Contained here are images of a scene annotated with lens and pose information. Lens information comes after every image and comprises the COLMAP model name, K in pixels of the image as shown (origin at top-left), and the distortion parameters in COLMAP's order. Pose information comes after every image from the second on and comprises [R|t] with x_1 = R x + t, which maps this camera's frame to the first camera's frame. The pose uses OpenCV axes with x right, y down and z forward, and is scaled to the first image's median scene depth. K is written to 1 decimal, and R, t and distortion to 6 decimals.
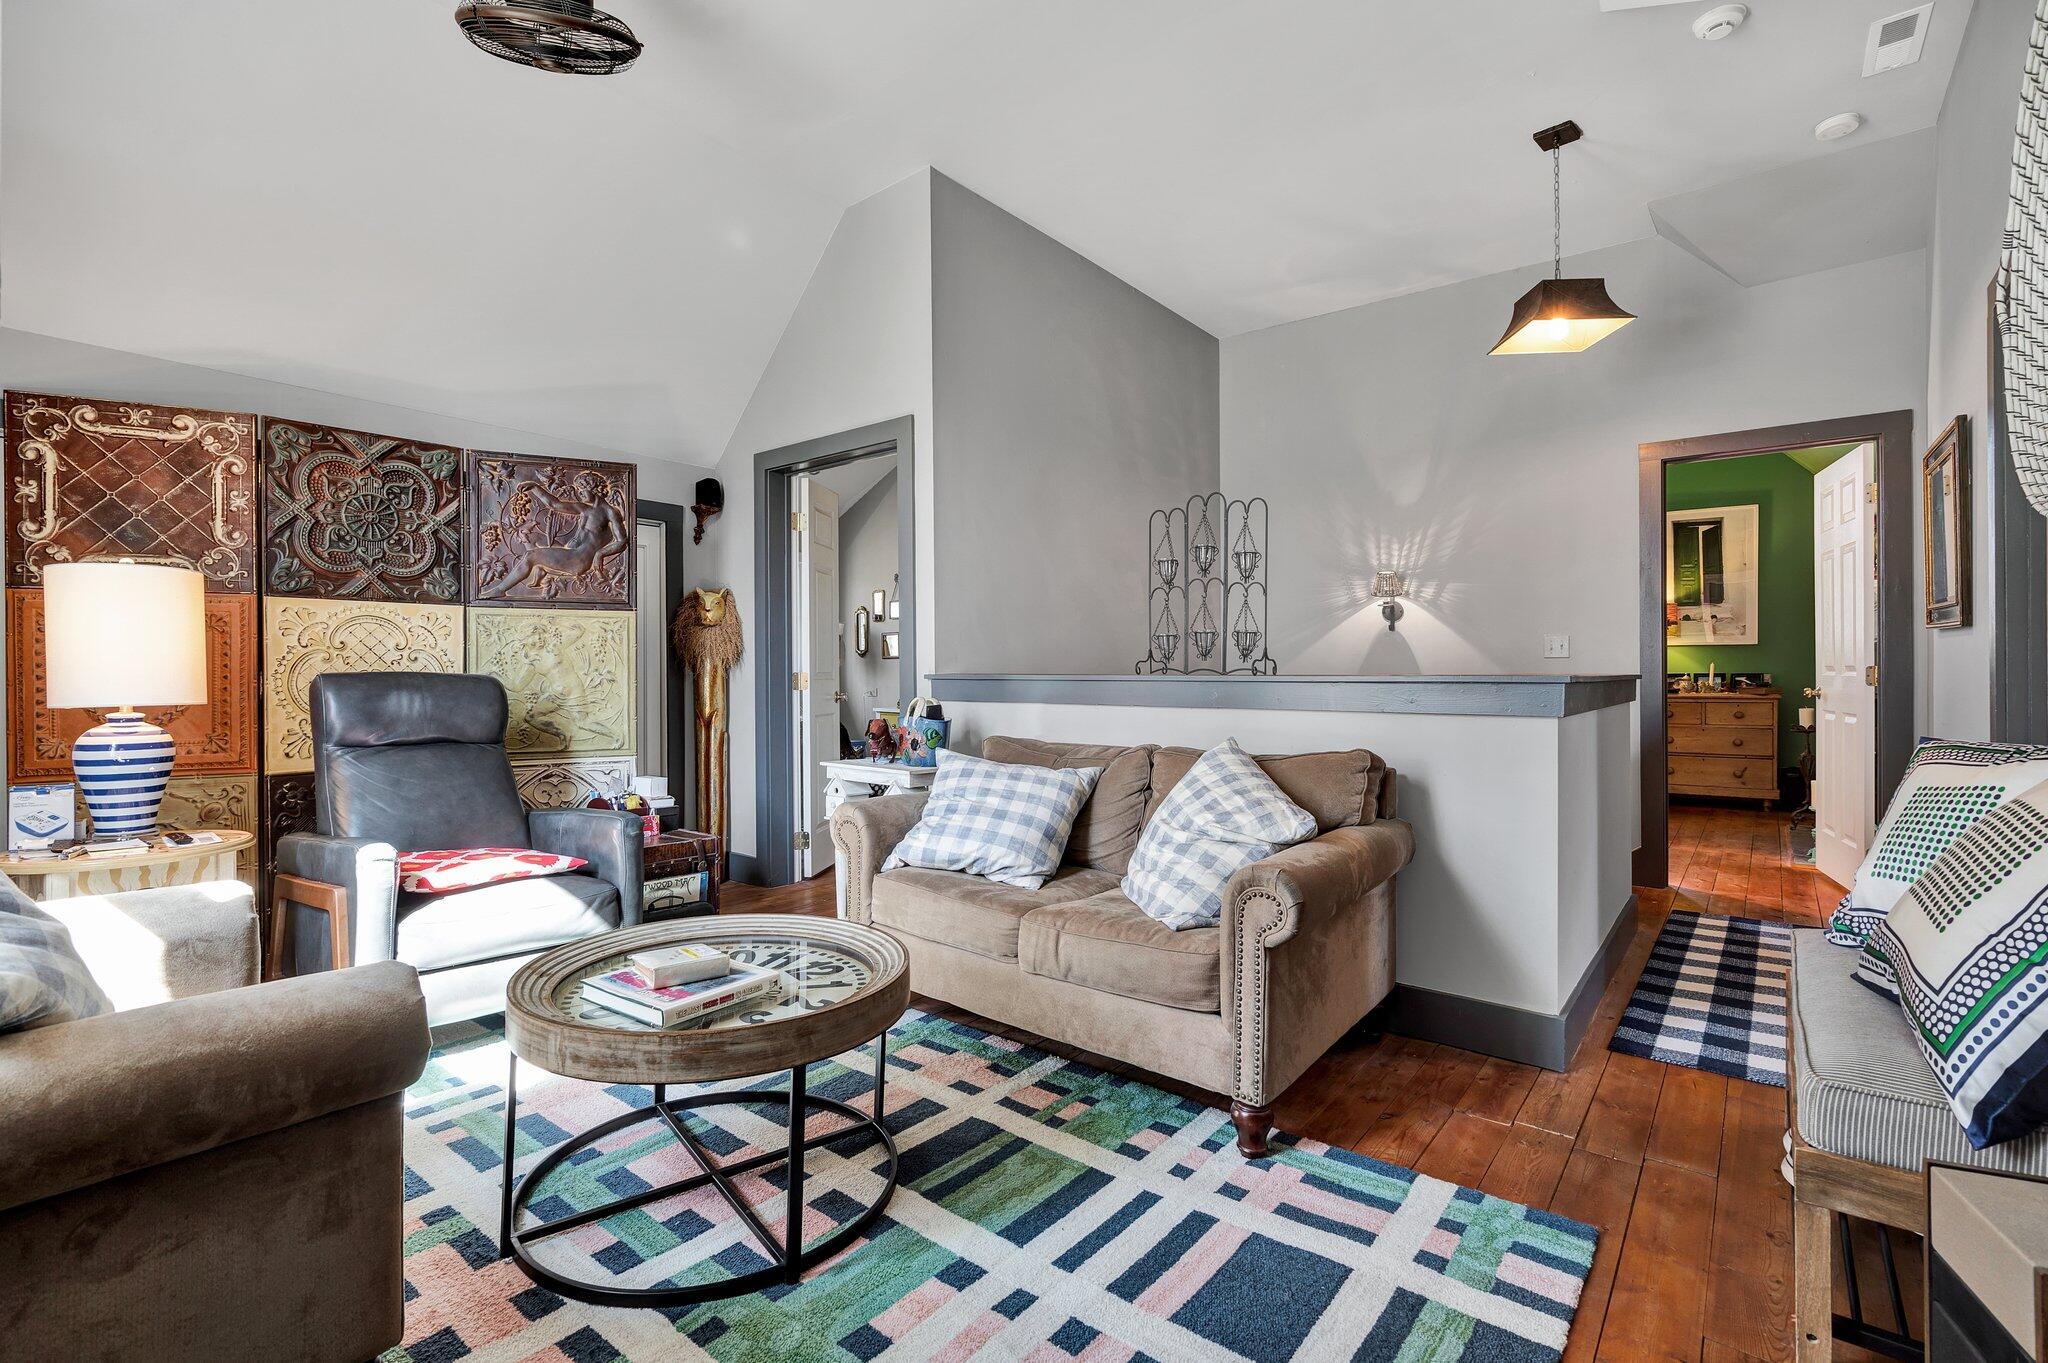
lens RADIAL K [[927.0, 0, 1015.7], [0, 927.0, 678.0], [0, 0, 1]] dist [-0.003764, 0.001573]
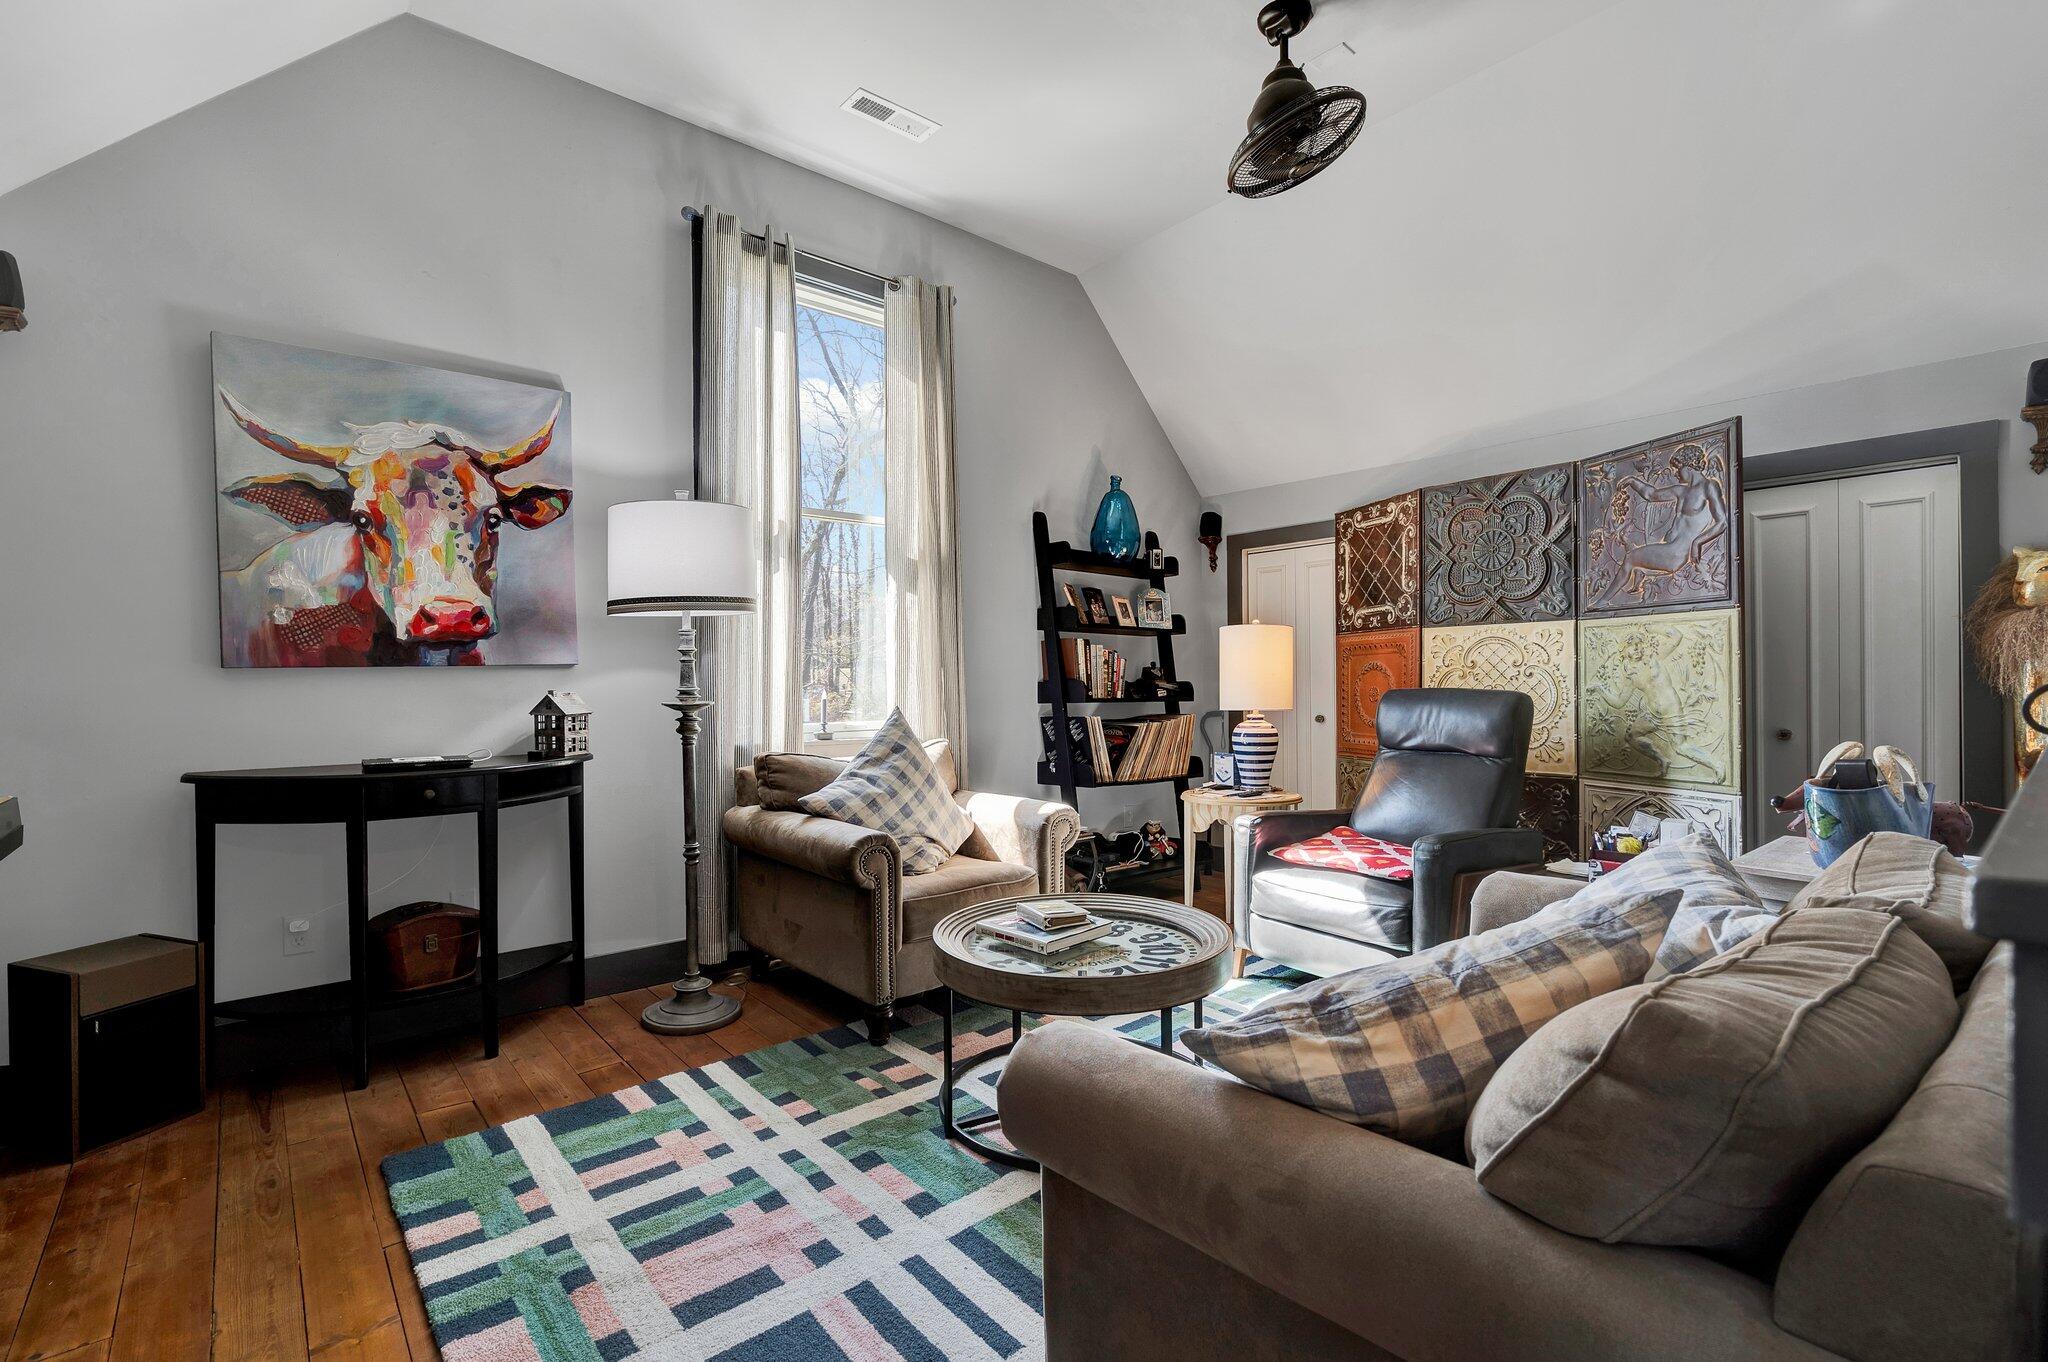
lens RADIAL K [[927.0, 0, 1023.1], [0, 927.0, 684.7], [0, 0, 1]] dist [-0.003764, 0.001573]
pose [[-0.184064, 0.007562, -0.982885, 0.549268], [0.007174, 0.999954, 0.006349, -0.021212], [0.982888, -0.005883, -0.184110, 0.675172]]
